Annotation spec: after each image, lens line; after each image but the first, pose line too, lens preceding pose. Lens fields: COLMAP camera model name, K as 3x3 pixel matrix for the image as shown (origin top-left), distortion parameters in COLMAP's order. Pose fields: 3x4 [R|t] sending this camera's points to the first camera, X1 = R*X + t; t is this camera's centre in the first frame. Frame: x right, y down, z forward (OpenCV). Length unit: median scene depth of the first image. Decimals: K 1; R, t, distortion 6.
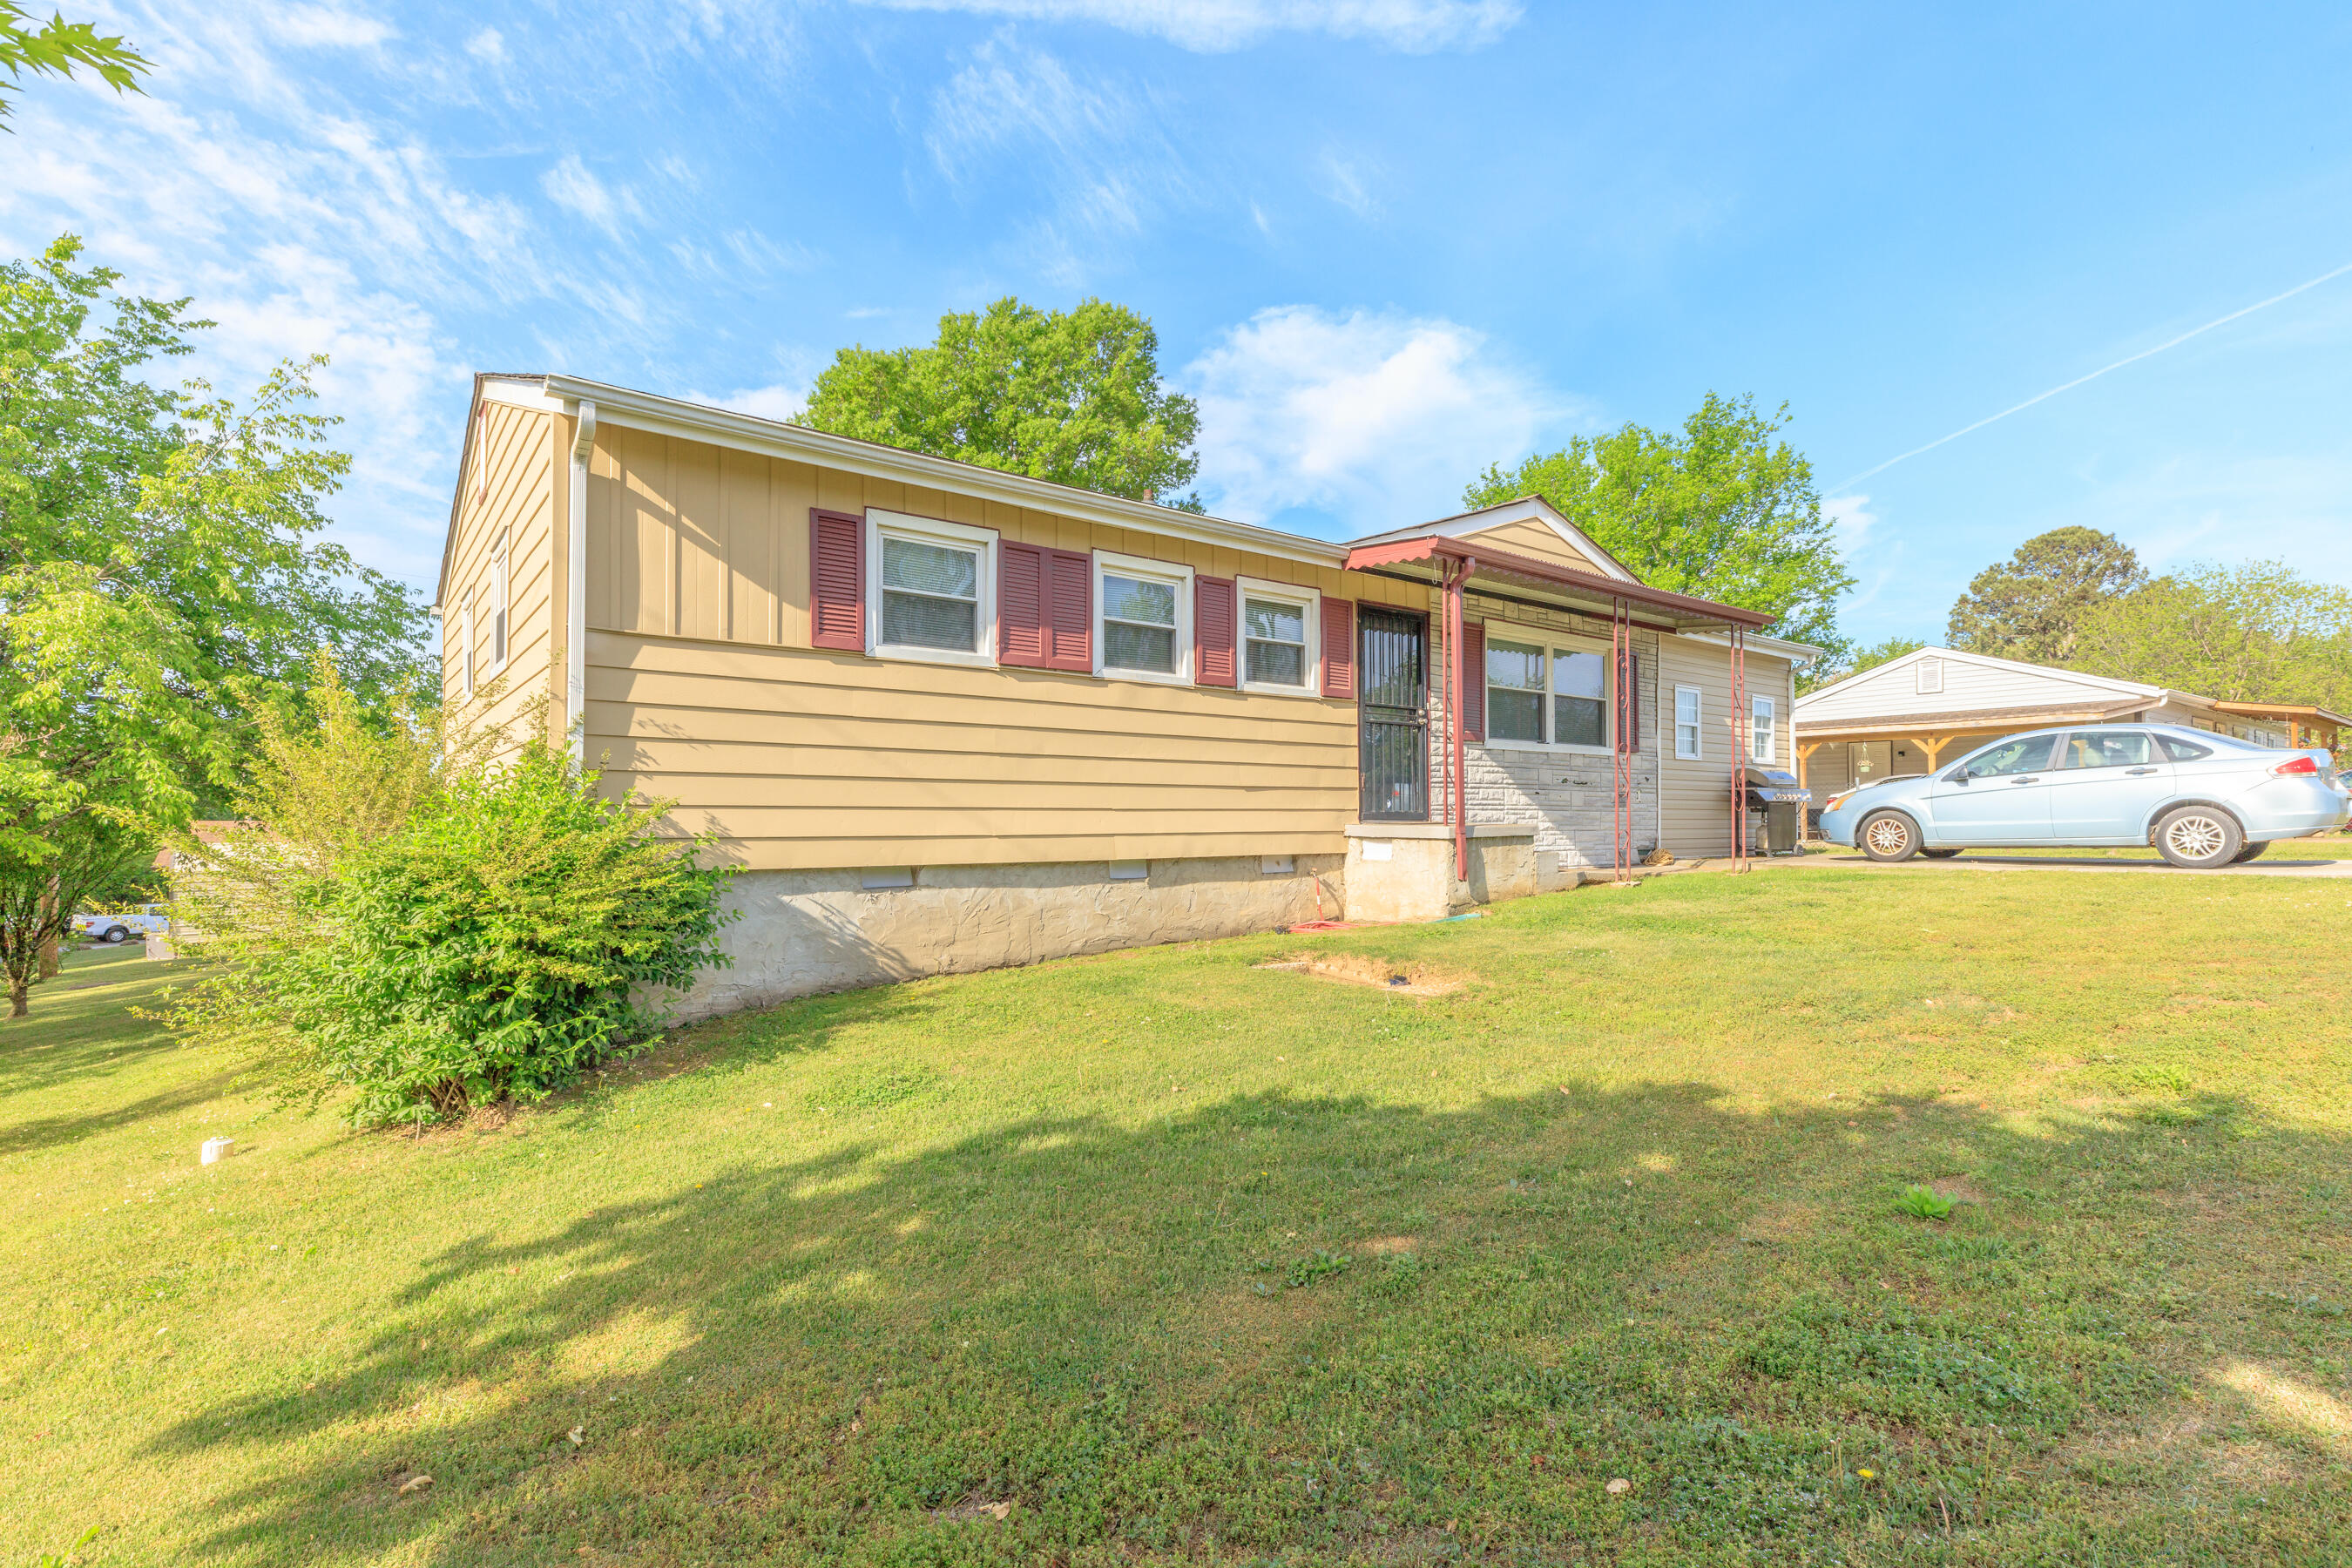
lens RADIAL K [[1049.2, 0, 1204.9], [0, 1049.2, 789.5], [0, 0, 1]] dist [0.002154, 0.000285]
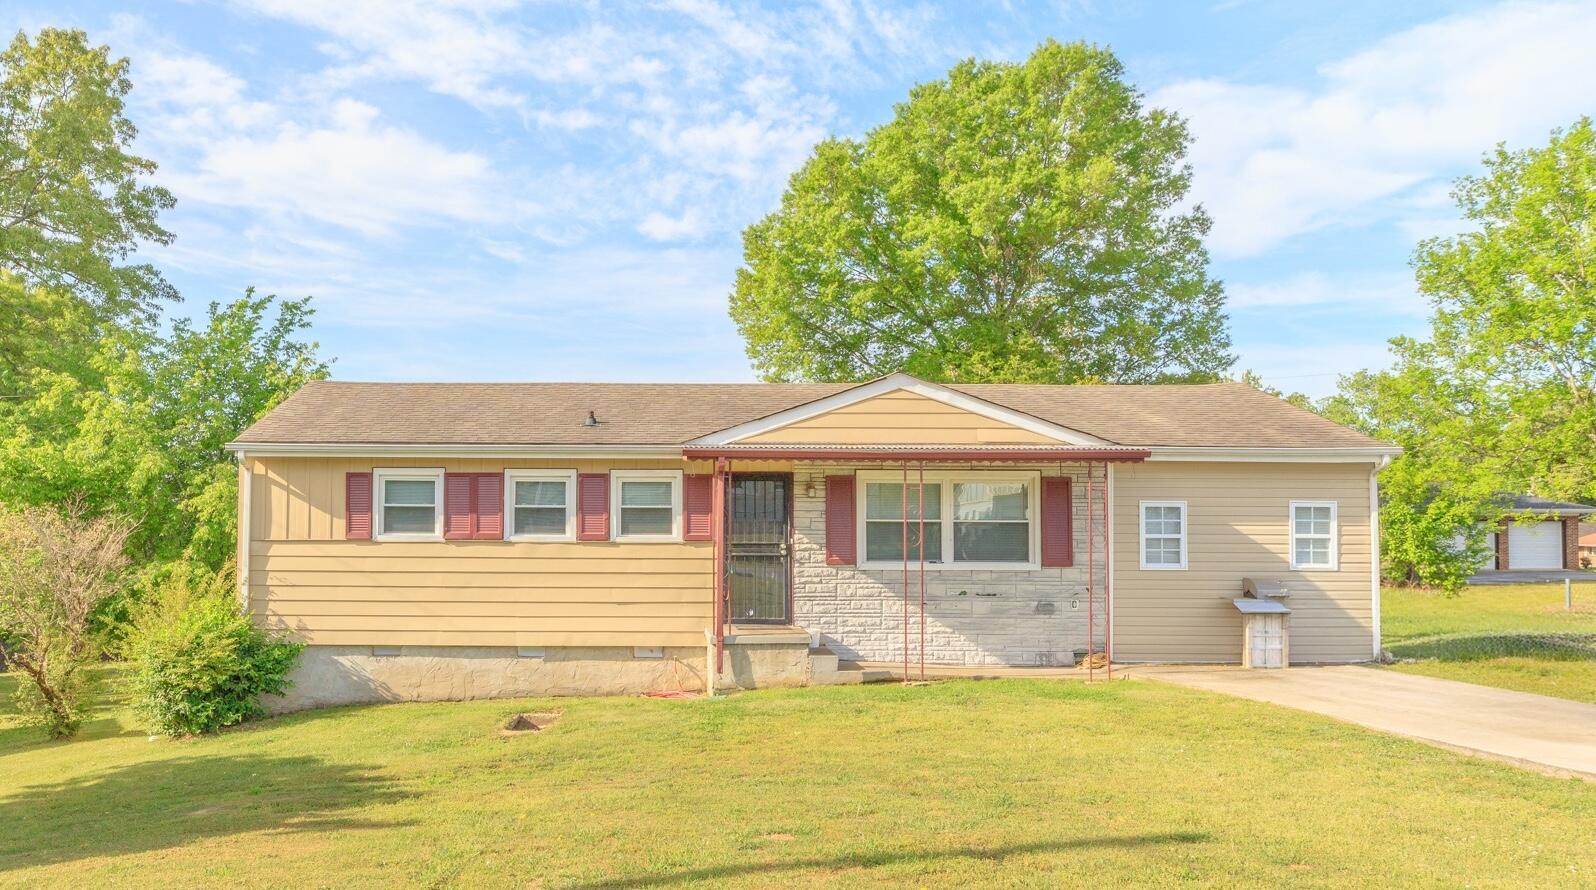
lens RADIAL K [[1320.7, 0, 798.0], [0, 1320.7, 445.0], [0, 0, 1]] dist [-0.010240, -0.009349]
pose [[0.807307, -0.022347, -0.589709, 1.494705], [0.007873, 0.999602, -0.027101, -0.190505], [0.590080, 0.017236, 0.807161, -0.467660]]
